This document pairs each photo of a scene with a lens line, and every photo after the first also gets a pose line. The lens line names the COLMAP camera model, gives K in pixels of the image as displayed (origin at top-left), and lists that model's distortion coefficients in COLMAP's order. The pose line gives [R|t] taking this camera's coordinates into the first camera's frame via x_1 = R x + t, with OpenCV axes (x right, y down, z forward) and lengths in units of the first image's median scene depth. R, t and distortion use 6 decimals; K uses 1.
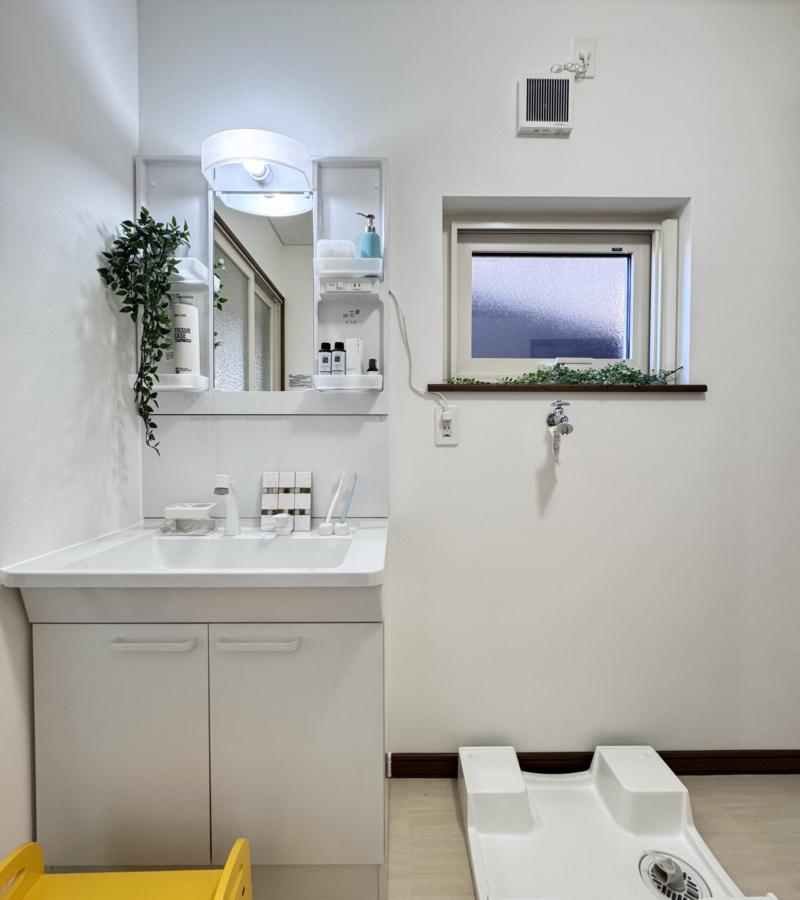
lens RADIAL K [[413.4, 0, 400.0], [0, 413.4, 450.0], [0, 0, 1]] dist [-0.001990, -0.000634]
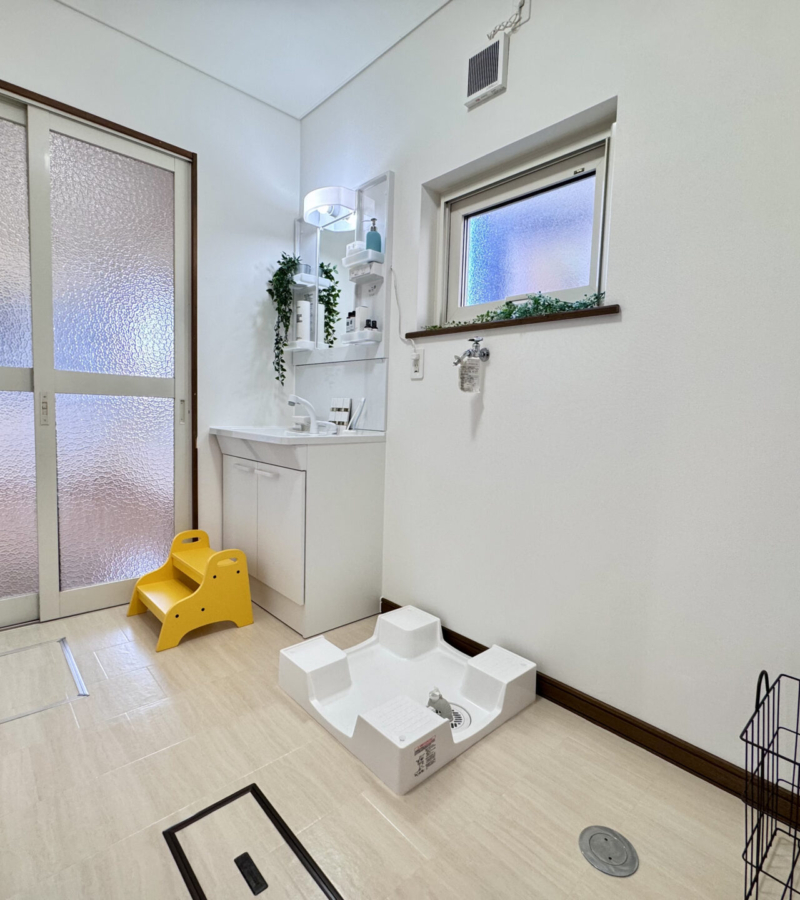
lens RADIAL K [[475.0, 0, 400.0], [0, 475.0, 450.0], [0, 0, 1]] dist [0.002166, 0.000786]
pose [[0.675104, 0.084820, -0.732830, 1.237151], [-0.051763, 0.996366, 0.067637, 0.117488], [0.735904, -0.007728, 0.677042, -0.062582]]
